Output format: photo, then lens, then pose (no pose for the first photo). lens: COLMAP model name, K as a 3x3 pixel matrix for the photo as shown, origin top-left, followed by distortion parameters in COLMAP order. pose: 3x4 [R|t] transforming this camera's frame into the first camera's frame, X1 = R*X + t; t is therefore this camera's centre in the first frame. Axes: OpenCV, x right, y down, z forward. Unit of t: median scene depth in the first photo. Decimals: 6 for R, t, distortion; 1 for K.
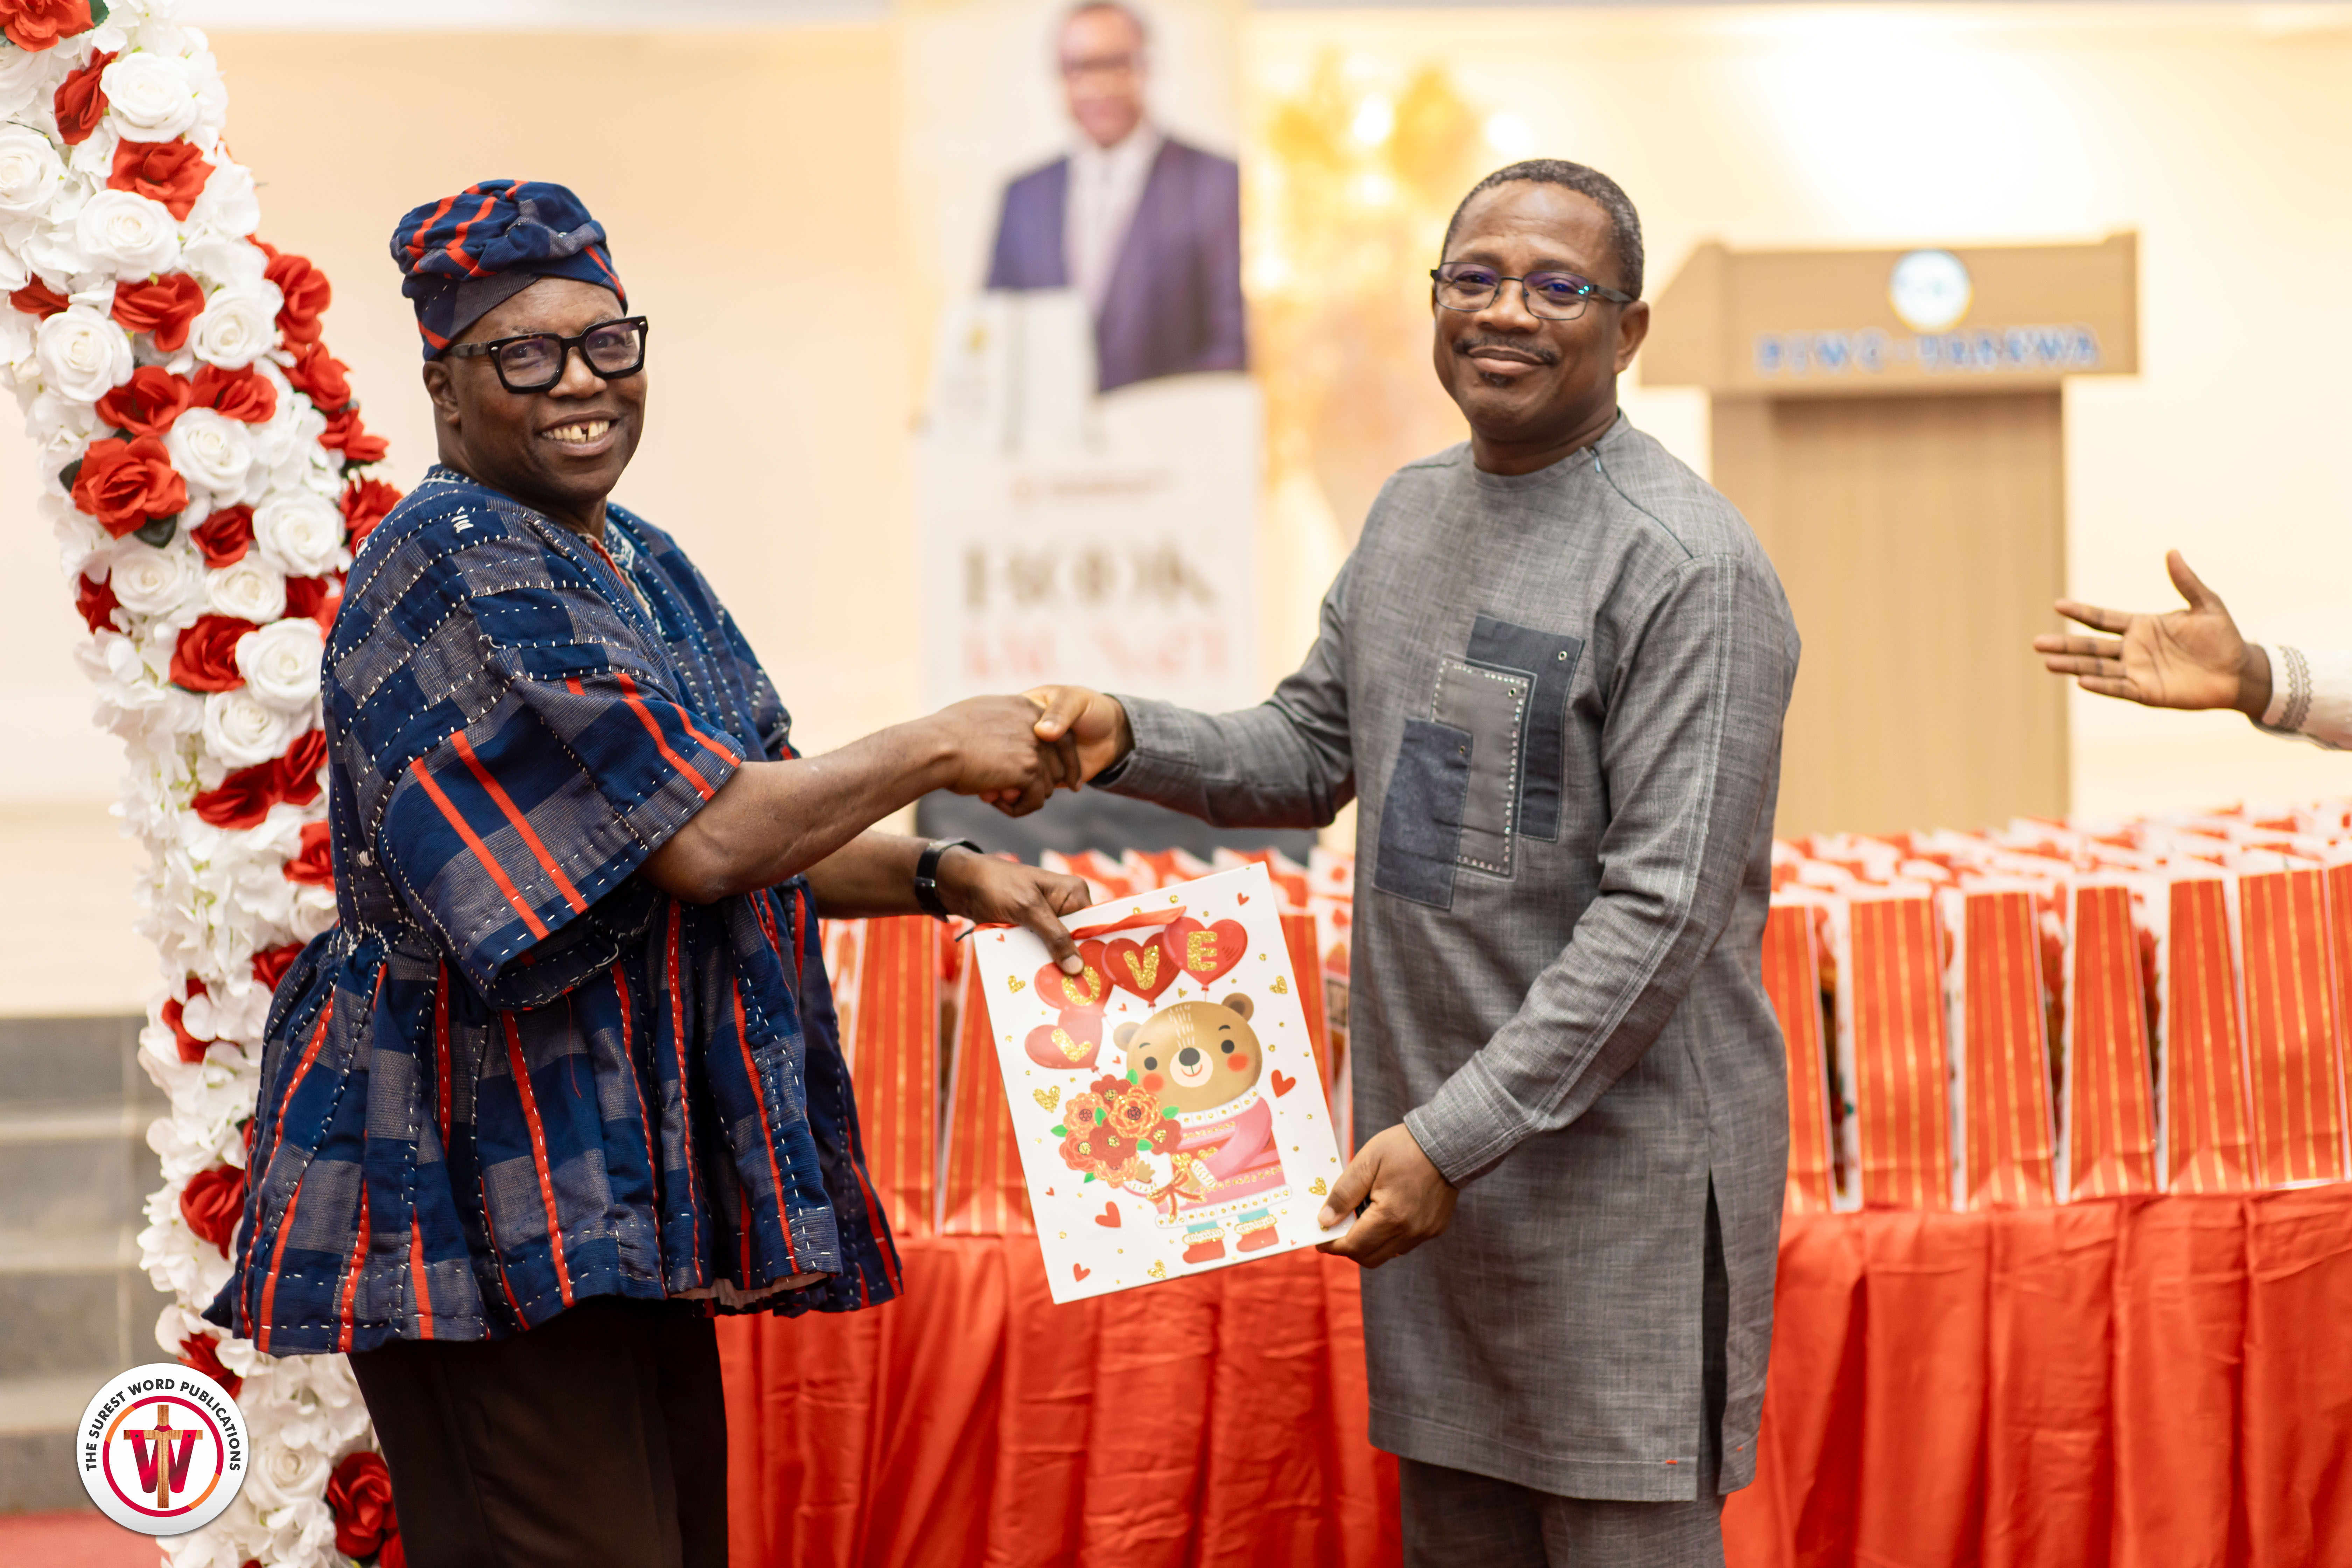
lens RADIAL K [[5083.5, 0, 1196.0], [0, 5083.5, 796.6], [0, 0, 1]] dist [0.017279, 0.000000]
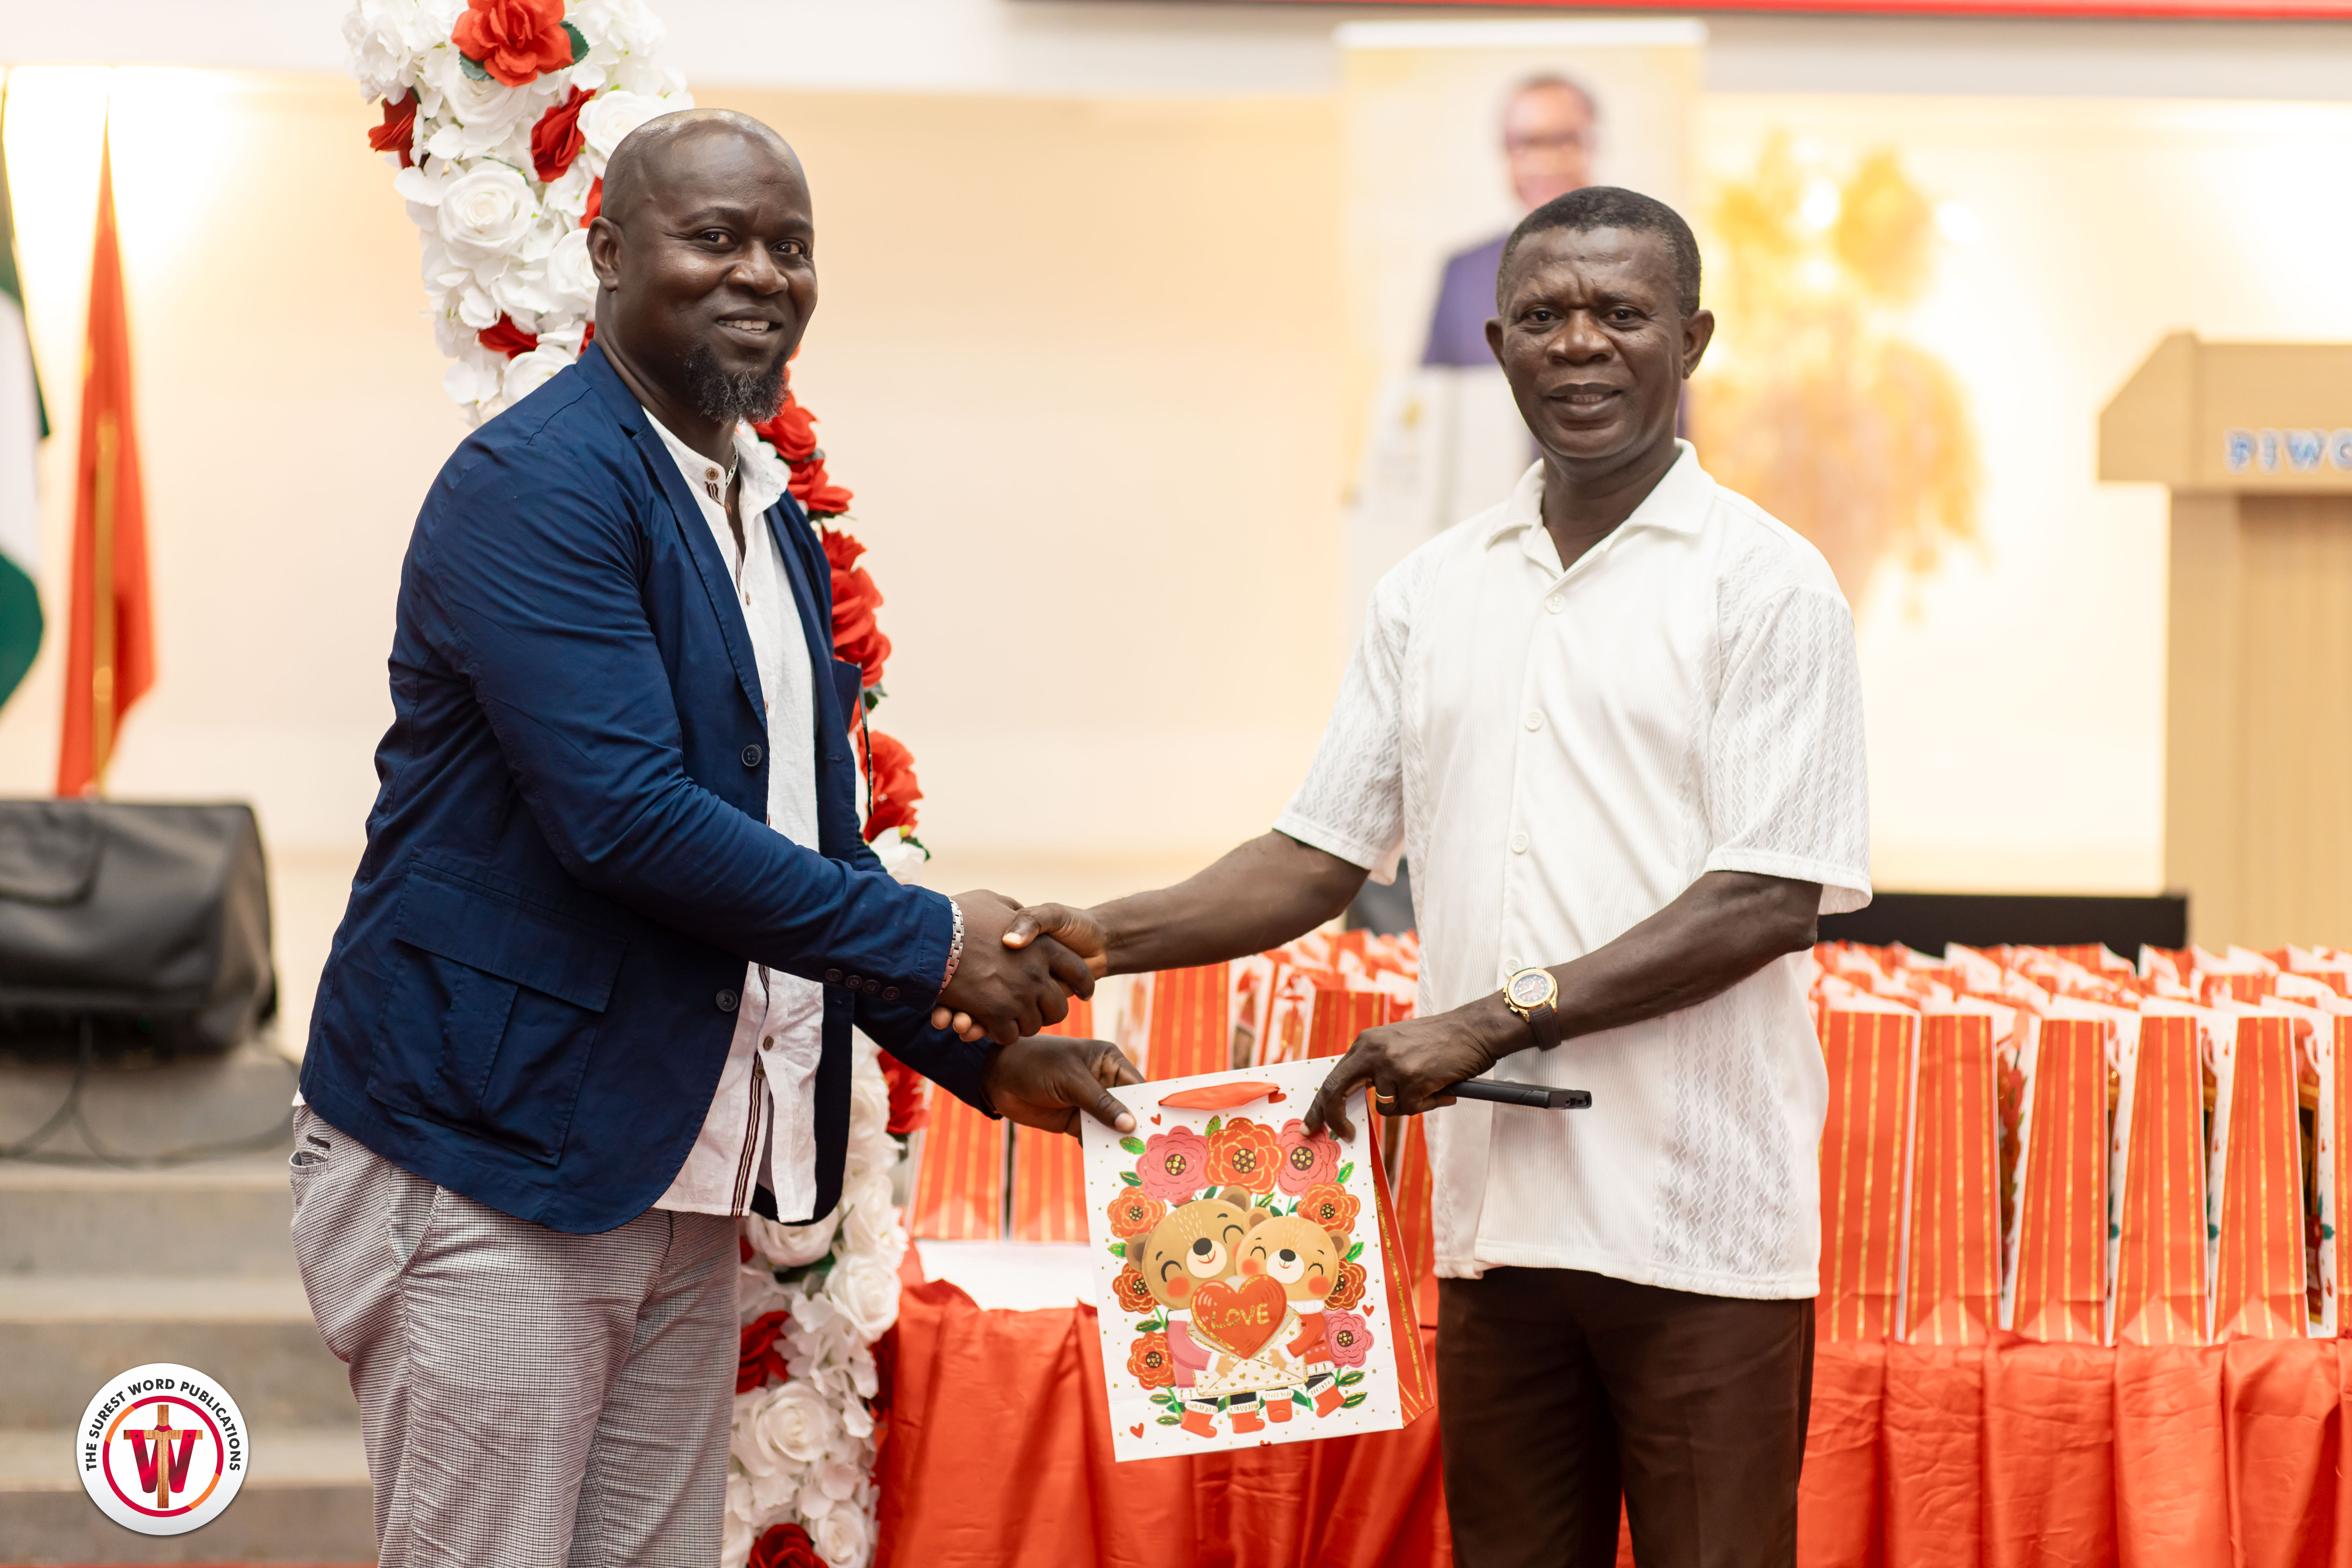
lens RADIAL K [[5083.5, 0, 1231.0], [0, 5083.5, 809.9], [0, 0, 1]] dist [0.017279, 0.000000]
pose [[0.996901, 0.035803, -0.070040, -0.015036], [-0.036732, 0.999253, -0.012023, 0.000294], [0.069558, 0.014559, 0.997472, 0.027730]]
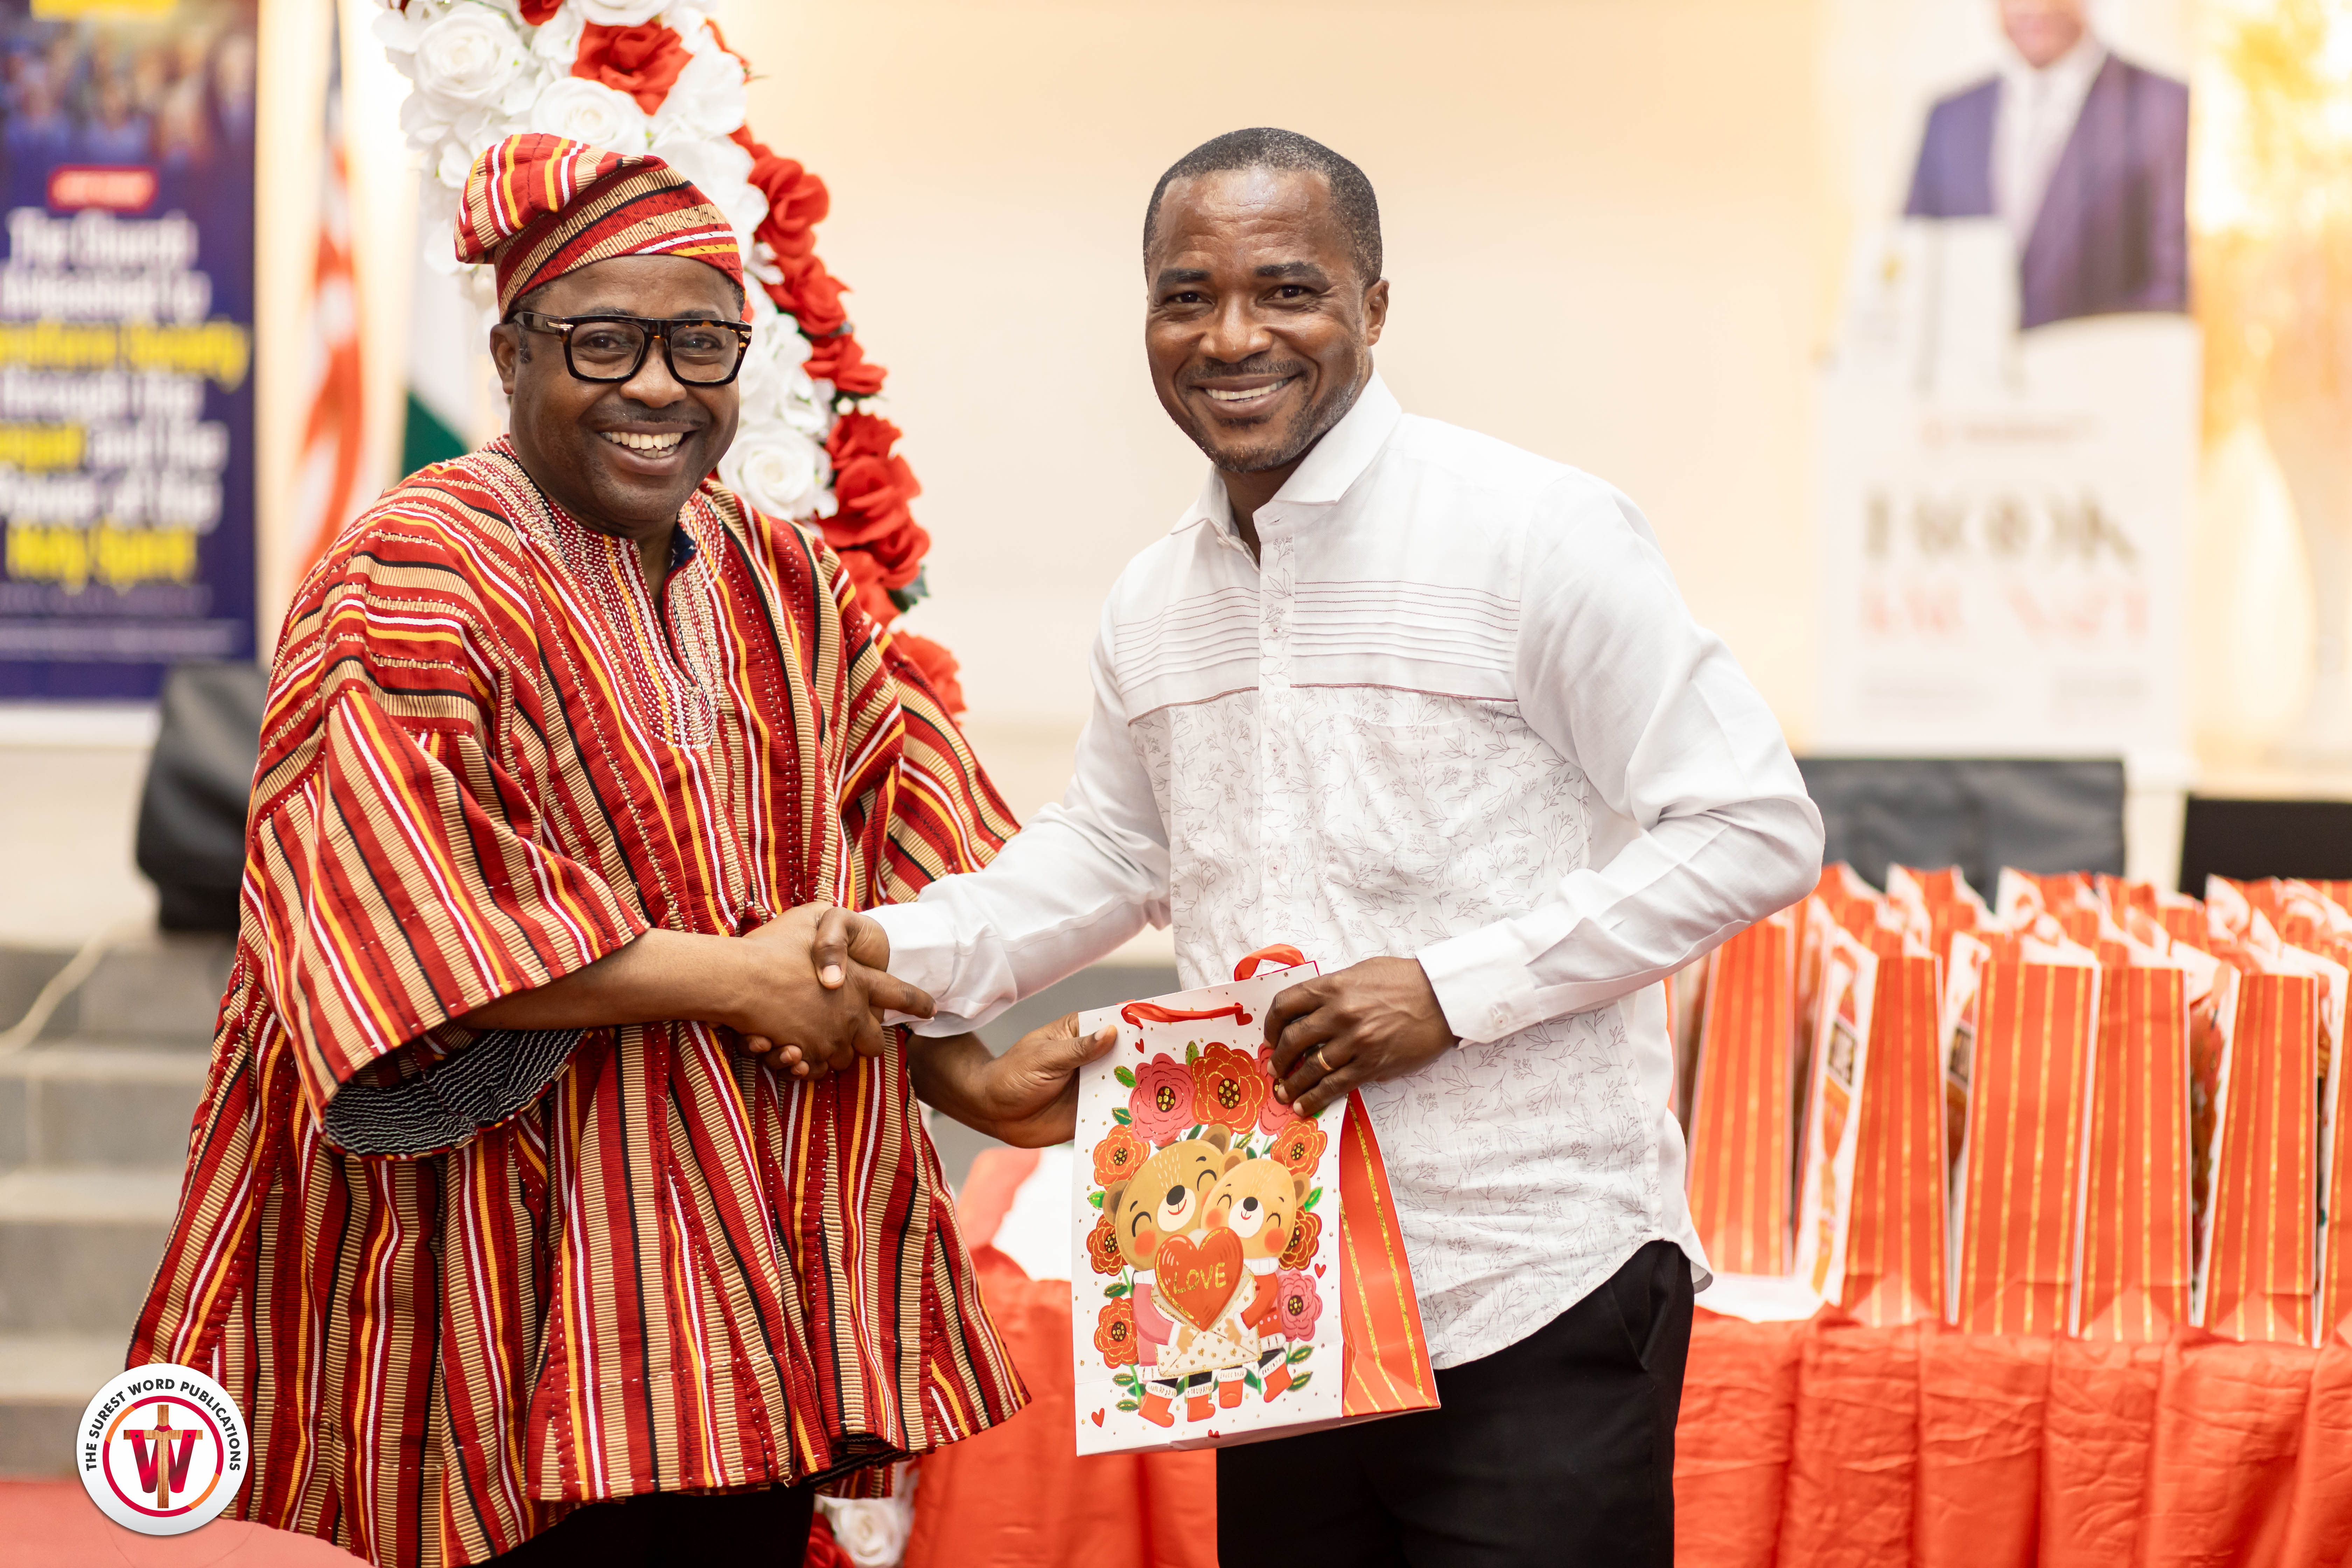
lens RADIAL K [[5083.5, 0, 1334.3], [0, 5083.5, 811.4], [0, 0, 1]] dist [0.017279, 0.000000]
pose [[0.981287, 0.049909, -0.185973, 0.085742], [-0.046390, 0.998653, 0.023227, -0.017968], [0.186881, -0.014165, 0.982280, 0.149122]]
